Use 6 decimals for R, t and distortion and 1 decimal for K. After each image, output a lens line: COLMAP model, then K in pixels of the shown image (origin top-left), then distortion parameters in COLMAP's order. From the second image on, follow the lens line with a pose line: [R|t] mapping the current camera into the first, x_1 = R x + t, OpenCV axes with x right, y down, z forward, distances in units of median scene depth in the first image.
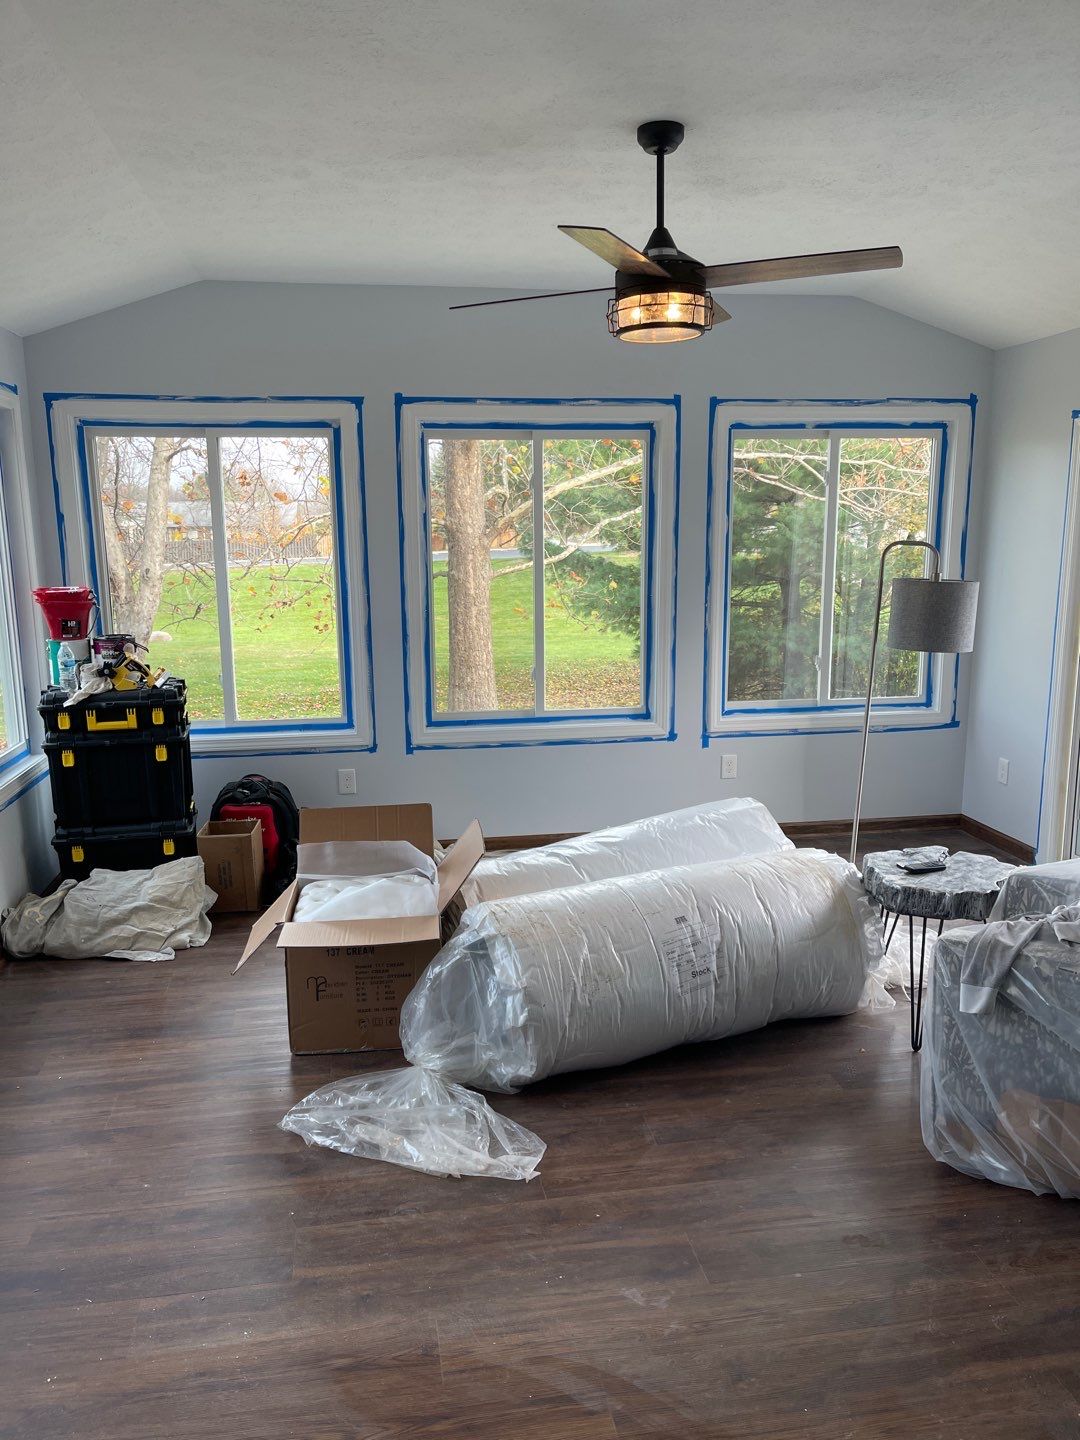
lens RADIAL K [[1086.7, 0, 536.7], [0, 1086.7, 727.7], [0, 0, 1]] dist [0.052473, -0.067376]
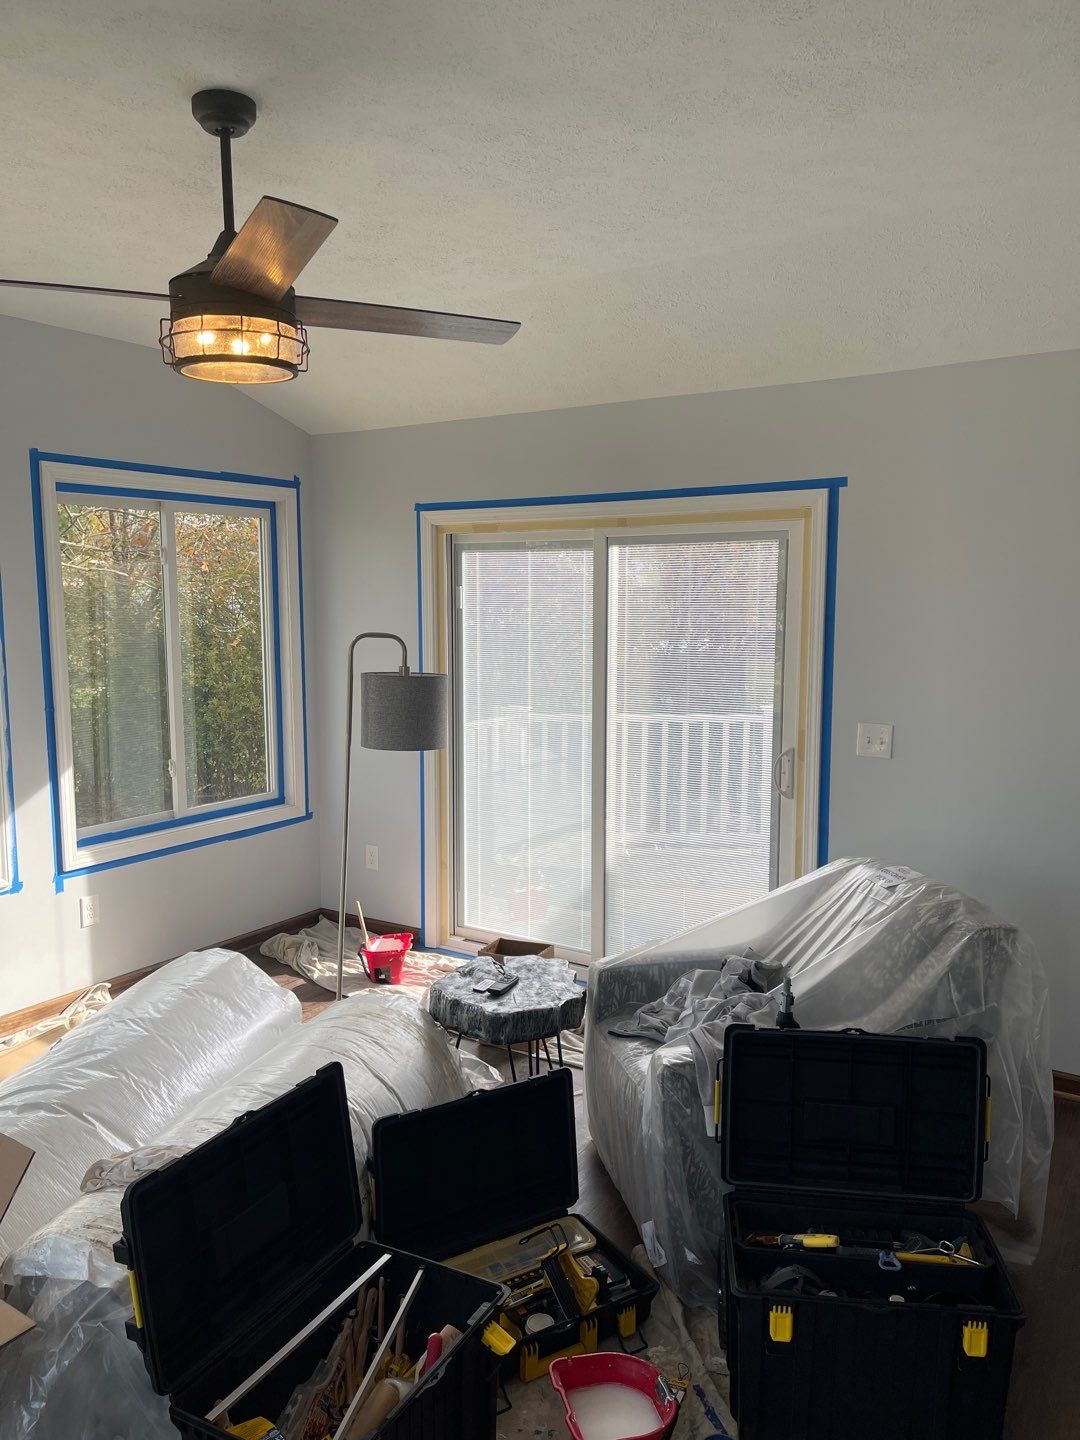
lens RADIAL K [[1086.7, 0, 544.4], [0, 1086.7, 716.8], [0, 0, 1]] dist [0.052473, -0.067376]
pose [[0.667650, -0.075703, 0.740617, -0.266553], [0.128448, 0.991611, -0.014434, -0.073468], [-0.733311, 0.104768, 0.671773, 0.306951]]
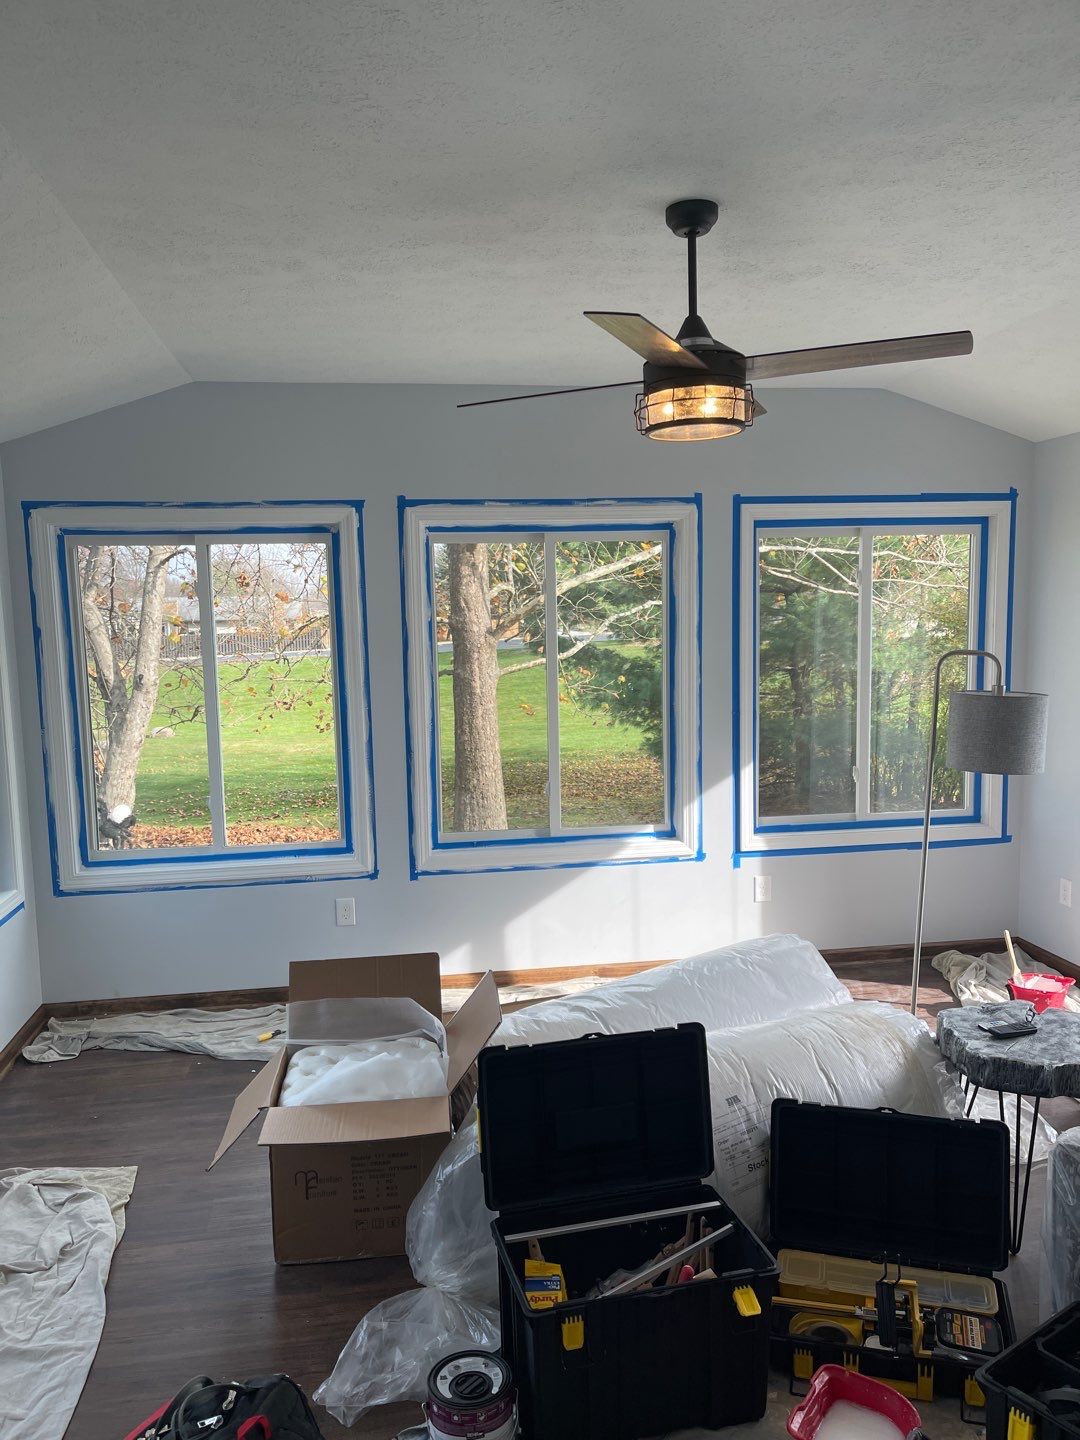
lens RADIAL K [[1086.7, 0, 534.4], [0, 1086.7, 733.1], [0, 0, 1]] dist [0.052473, -0.067376]
pose [[0.999911, -0.012263, -0.005264, -0.013154], [0.011836, 0.997135, -0.074707, -0.042181], [0.006165, 0.074638, 0.997192, 0.109963]]
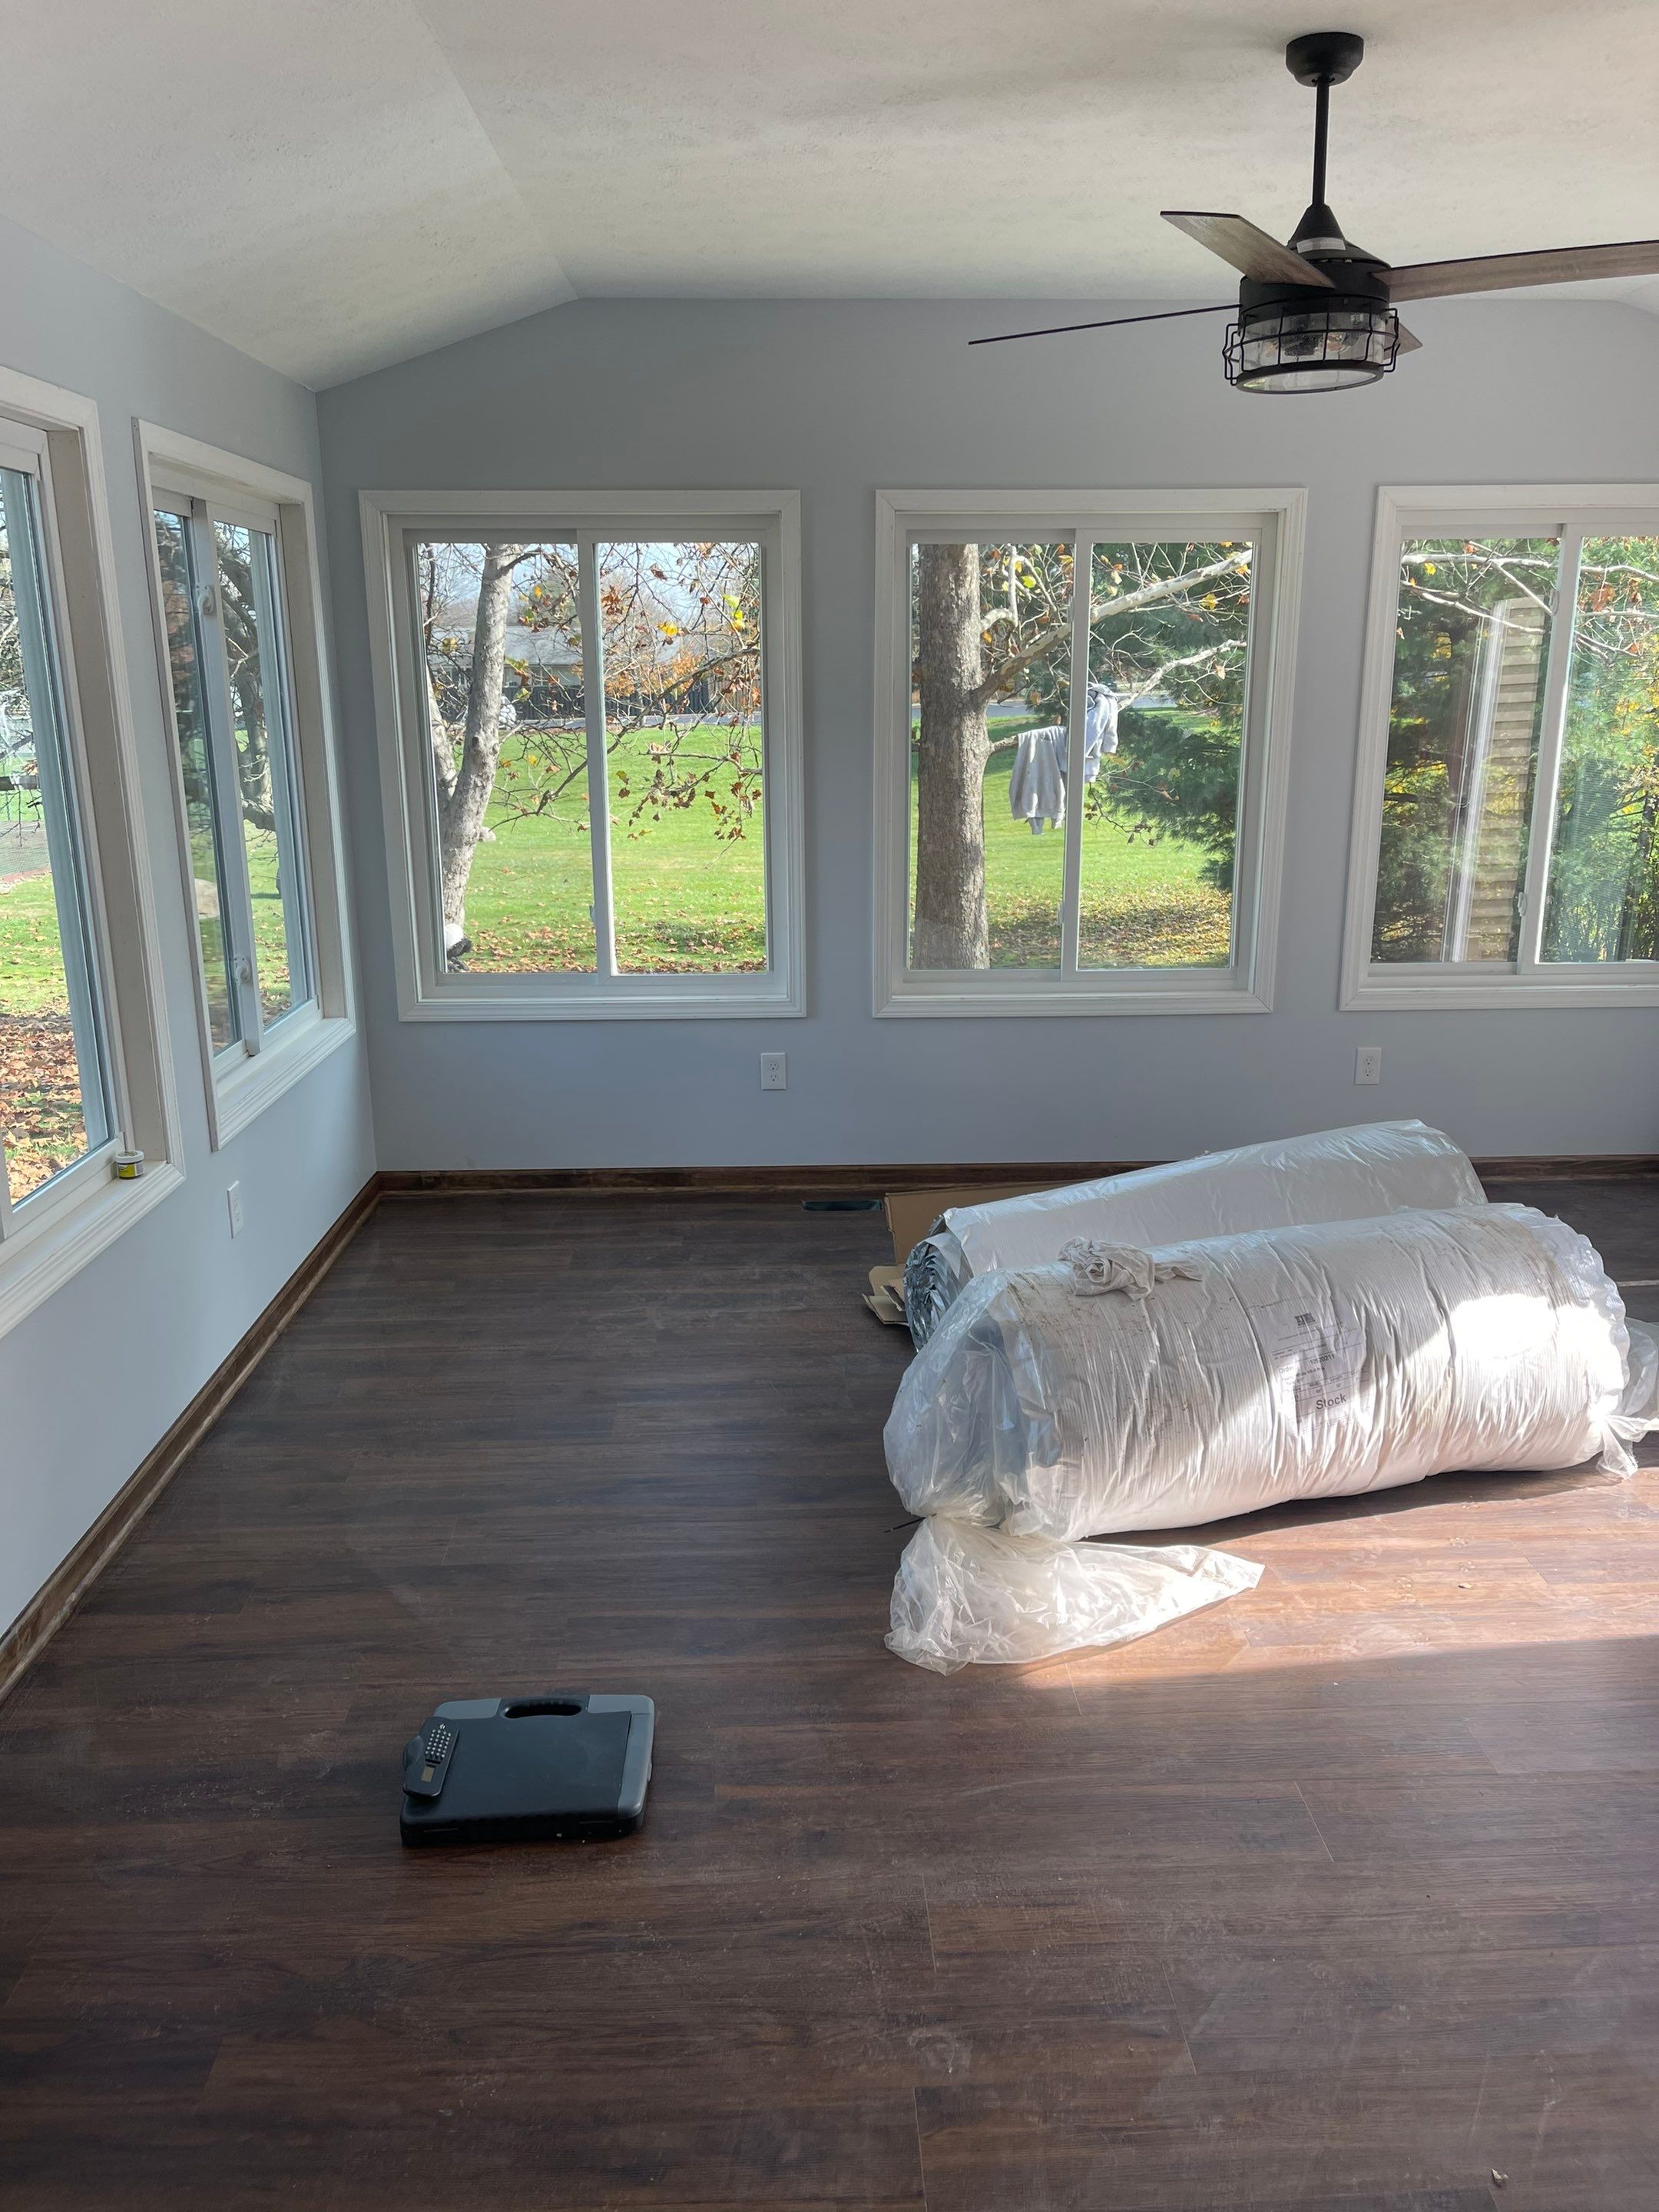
lens RADIAL K [[1669.3, 0, 840.3], [0, 1669.3, 1096.6], [0, 0, 1]] dist [0.052473, -0.067376]
pose [[0.992842, 0.034302, -0.114402, -0.023745], [-0.026344, 0.997174, 0.070358, -0.010888], [0.116493, -0.066840, 0.990940, -0.008274]]
